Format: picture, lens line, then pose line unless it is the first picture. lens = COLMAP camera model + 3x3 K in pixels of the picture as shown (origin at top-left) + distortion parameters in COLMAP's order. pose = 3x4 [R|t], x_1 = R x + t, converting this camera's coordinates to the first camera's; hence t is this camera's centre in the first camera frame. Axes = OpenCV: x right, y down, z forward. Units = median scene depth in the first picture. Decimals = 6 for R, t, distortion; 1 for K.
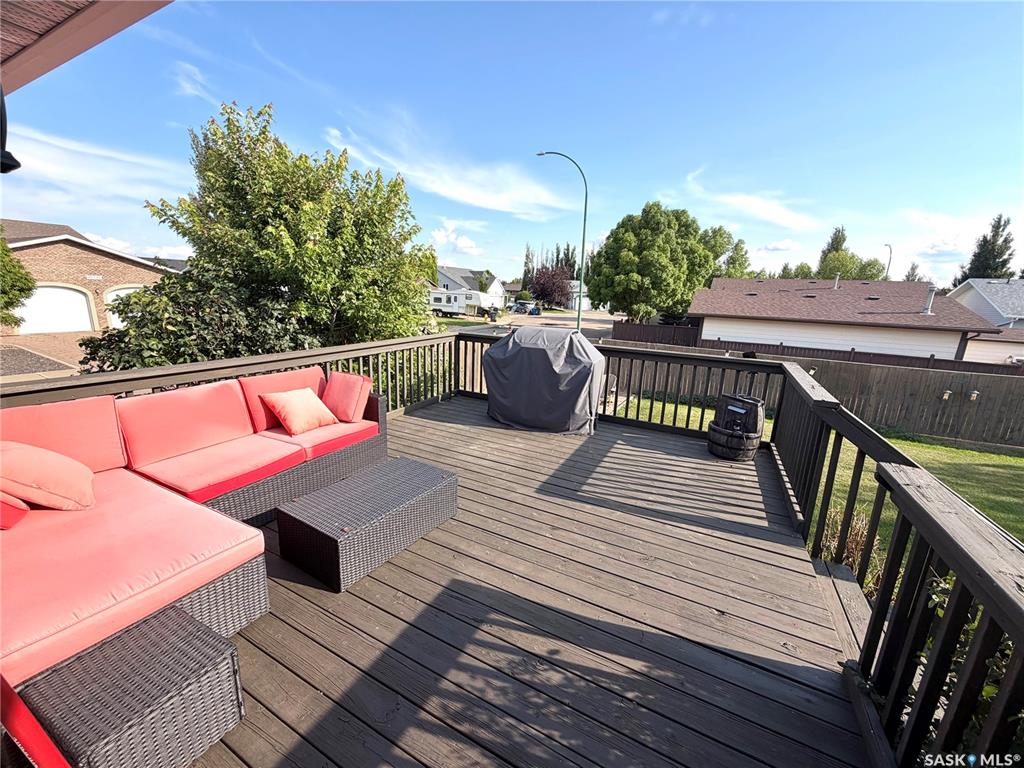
lens RADIAL K [[407.9, 0, 508.4], [0, 407.9, 385.3], [0, 0, 1]] dist [-0.000817, -0.000010]
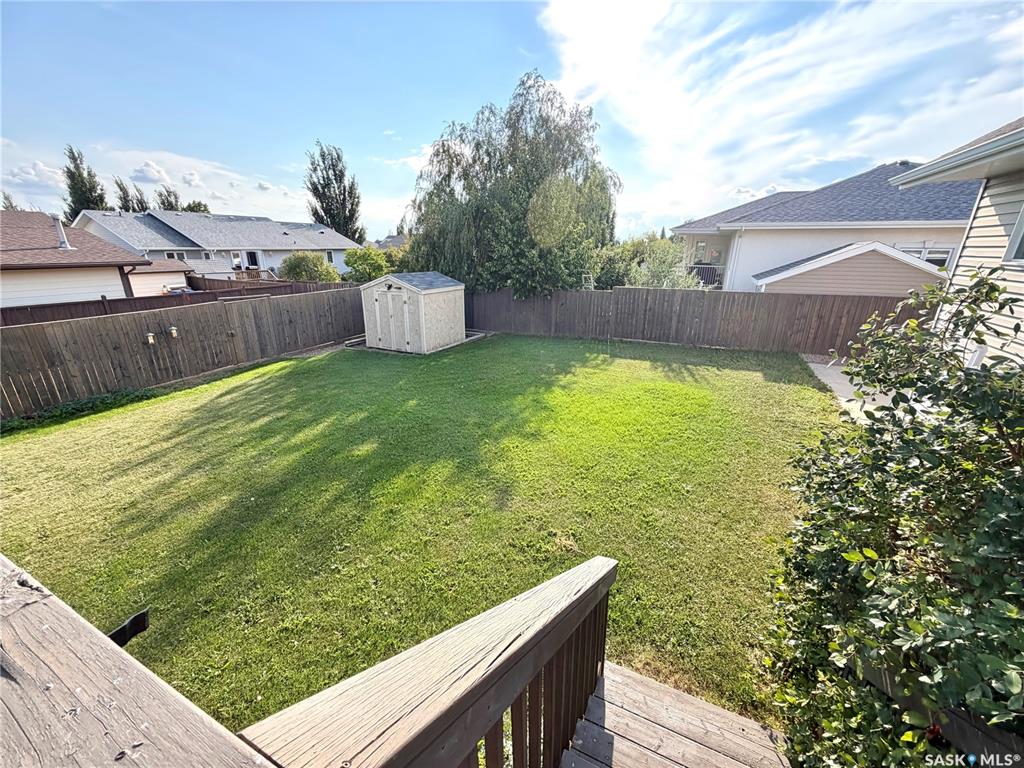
lens RADIAL K [[407.9, 0, 508.4], [0, 407.9, 385.3], [0, 0, 1]] dist [-0.000817, -0.000010]
pose [[-0.036562, -0.357286, 0.933279, 0.119932], [0.219596, 0.908205, 0.356289, -0.020853], [-0.974906, 0.217971, 0.045252, 0.149850]]
